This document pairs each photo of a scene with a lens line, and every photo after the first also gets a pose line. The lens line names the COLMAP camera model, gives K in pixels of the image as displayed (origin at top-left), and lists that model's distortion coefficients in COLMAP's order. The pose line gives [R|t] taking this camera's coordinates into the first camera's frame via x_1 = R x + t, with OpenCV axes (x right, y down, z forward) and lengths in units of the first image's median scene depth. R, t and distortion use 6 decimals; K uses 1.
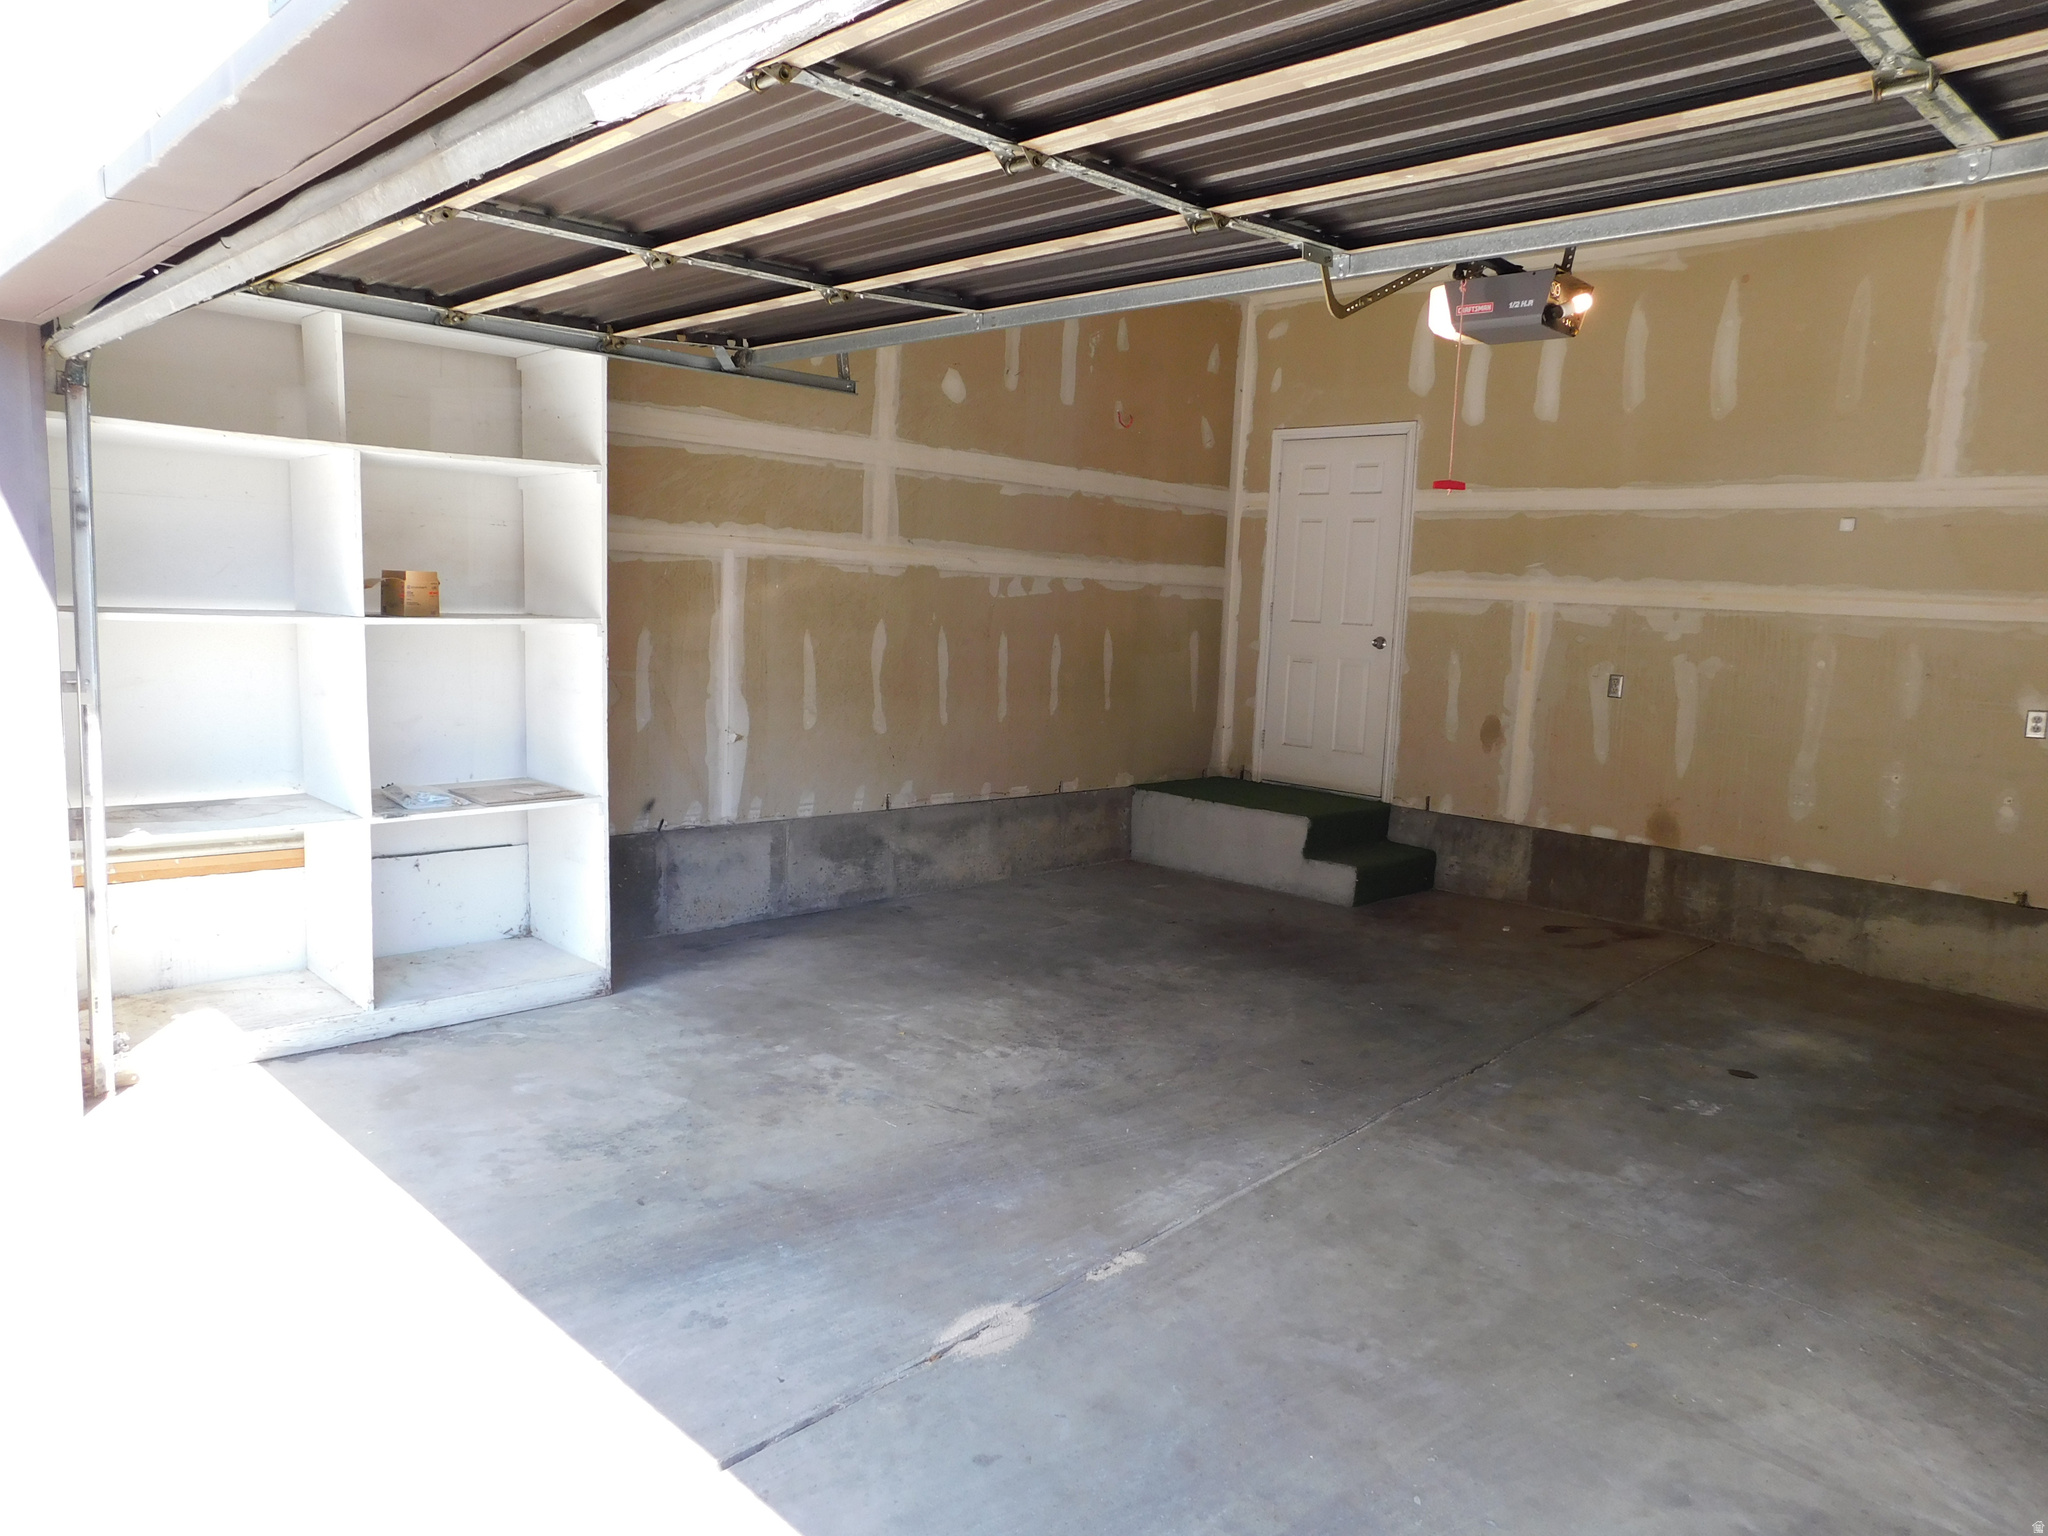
lens RADIAL K [[1386.3, 0, 1024.0], [0, 1386.3, 768.0], [0, 0, 1]] dist [-0.052506, 0.047681]
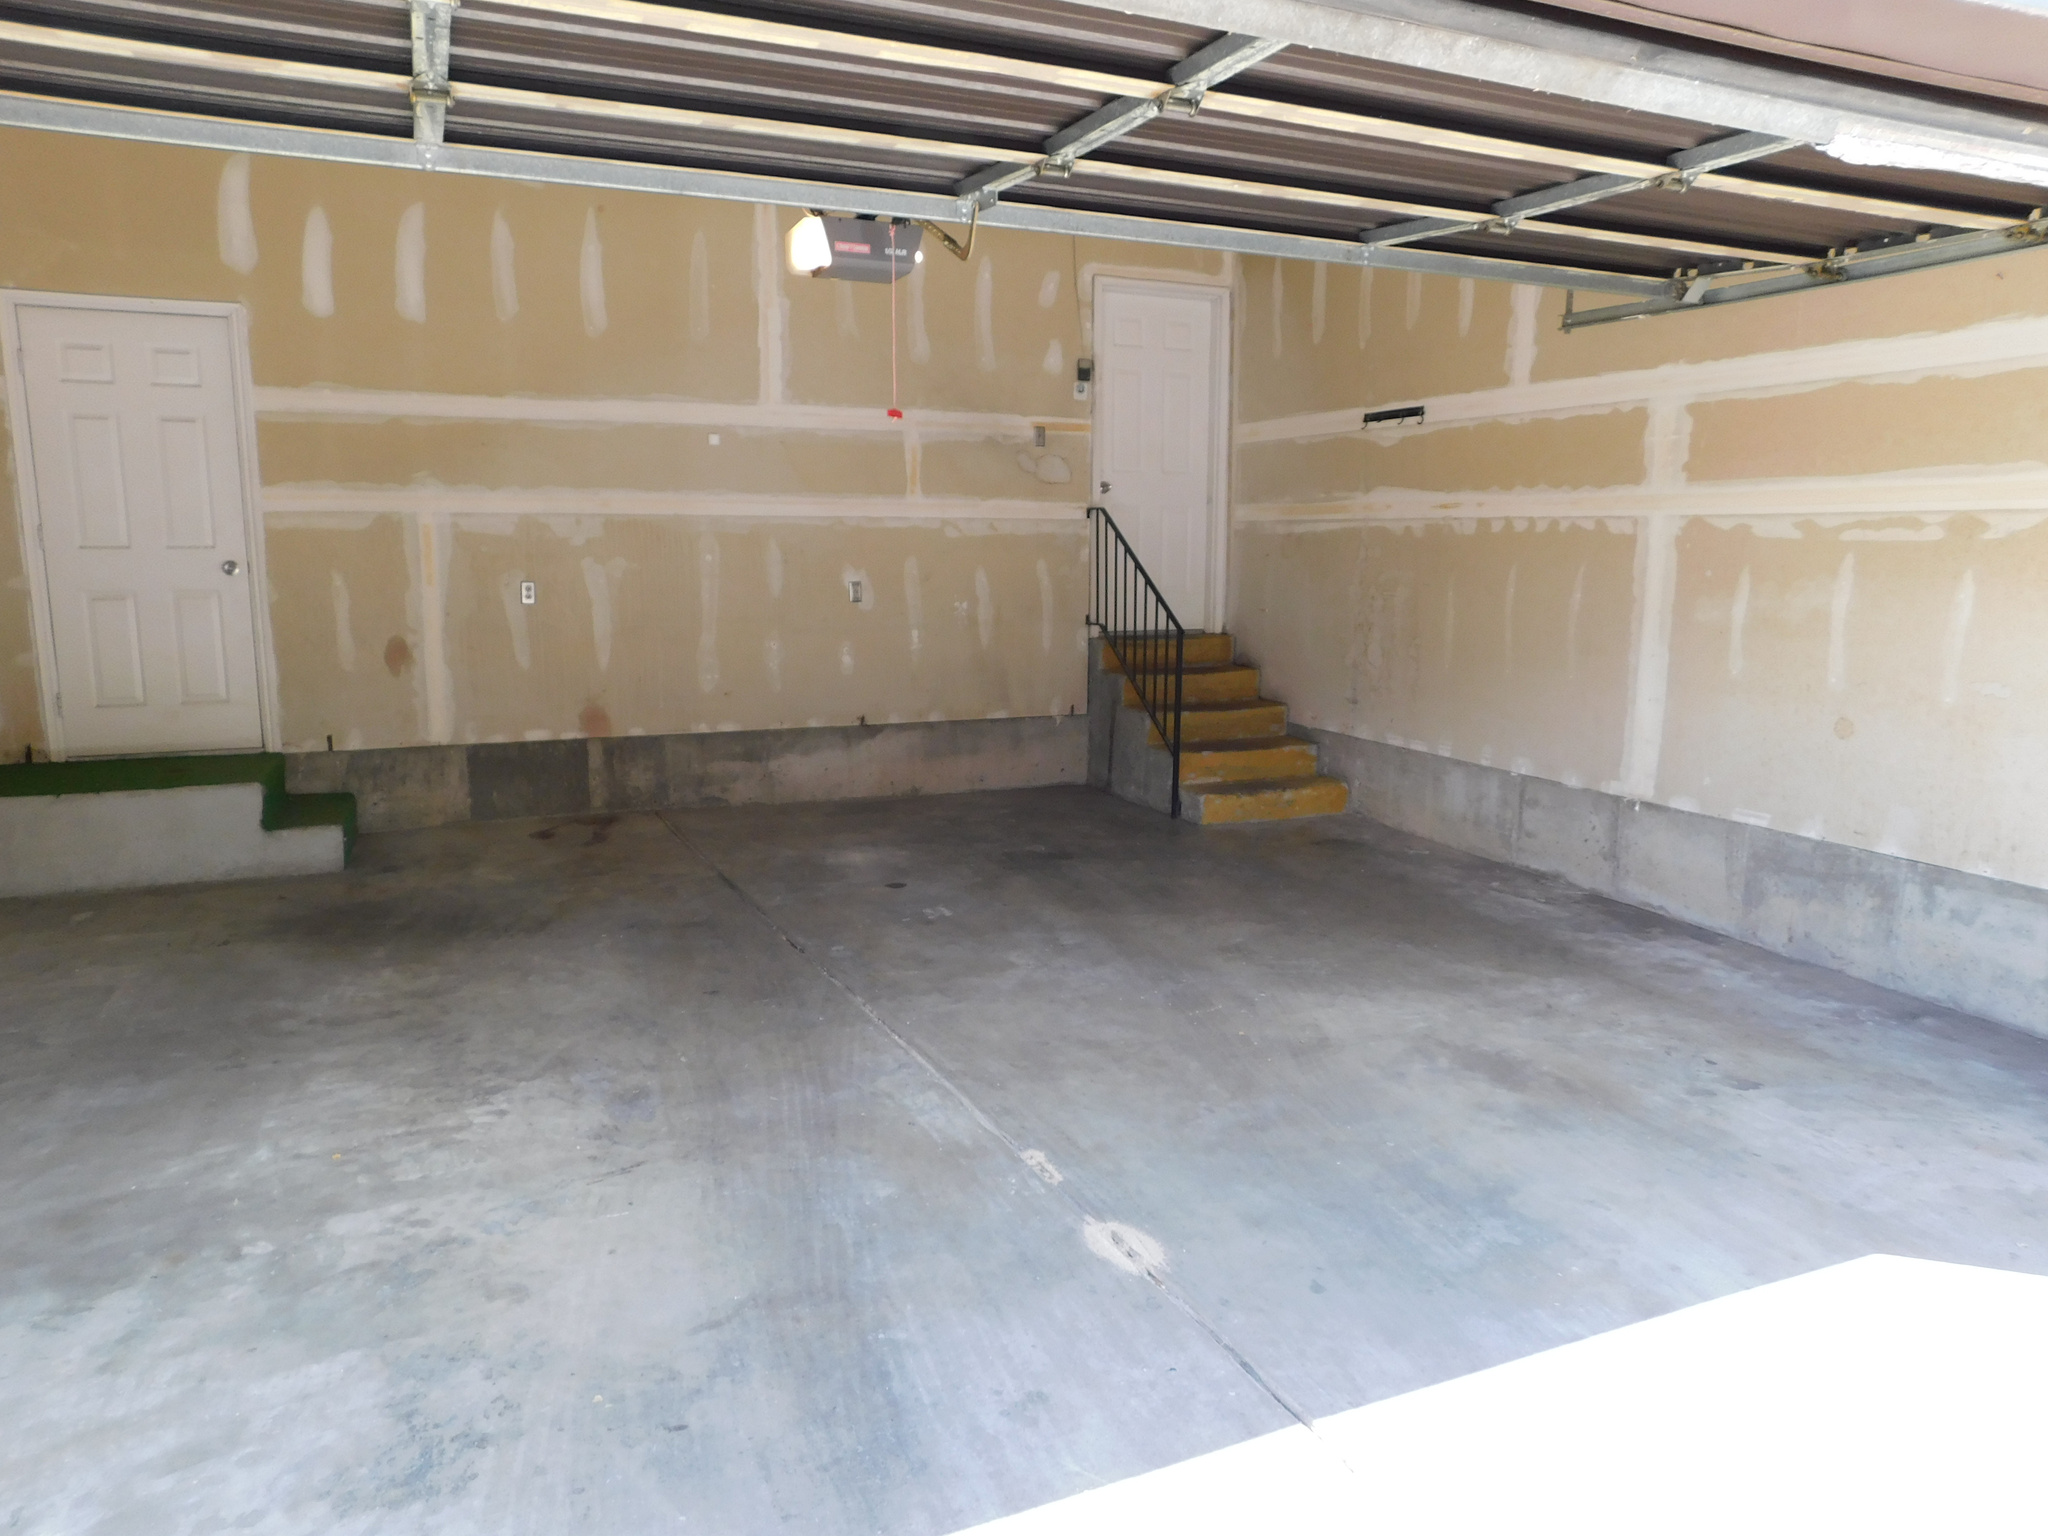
lens RADIAL K [[1375.8, 0, 1024.0], [0, 1375.8, 768.0], [0, 0, 1]] dist [-0.086424, 0.068485]
pose [[0.353849, -0.197198, 0.914278, -0.514997], [0.123256, 0.978827, 0.163417, -0.067551], [-0.927146, 0.054865, 0.370663, 0.375146]]
